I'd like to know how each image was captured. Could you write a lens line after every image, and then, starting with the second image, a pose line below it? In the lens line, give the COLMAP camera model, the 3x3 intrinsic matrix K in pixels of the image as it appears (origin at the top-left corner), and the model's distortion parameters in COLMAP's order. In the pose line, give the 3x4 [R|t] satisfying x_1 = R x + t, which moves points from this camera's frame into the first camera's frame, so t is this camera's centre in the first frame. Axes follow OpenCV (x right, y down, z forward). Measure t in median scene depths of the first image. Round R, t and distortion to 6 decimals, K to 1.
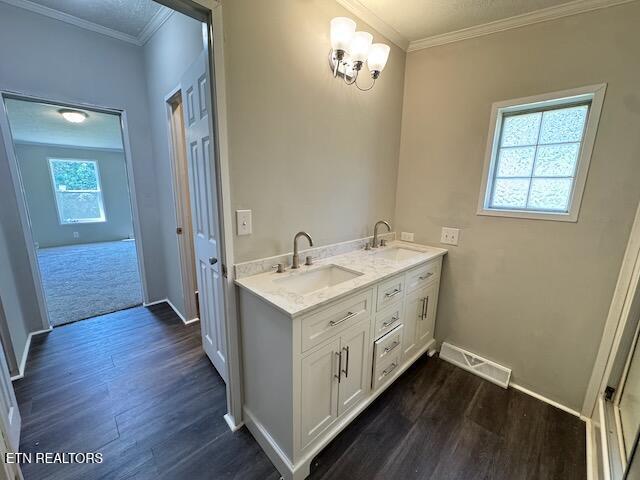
lens RADIAL K [[256.7, 0, 319.8], [0, 256.7, 239.6], [0, 0, 1]] dist [-0.000618, -0.000413]
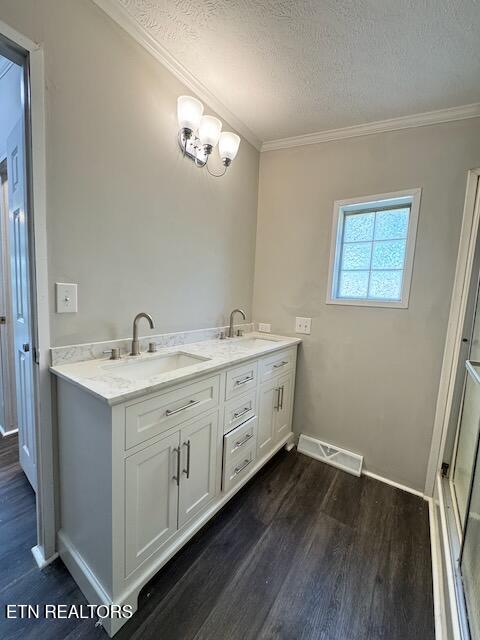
lens RADIAL K [[256.7, 0, 240.2], [0, 256.7, 320.4], [0, 0, 1]] dist [-0.000618, -0.000413]
pose [[0.982800, 0.010483, 0.184373, 0.097412], [0.006528, 0.995791, -0.091417, 0.076357], [-0.184556, 0.091048, 0.978596, 0.064625]]
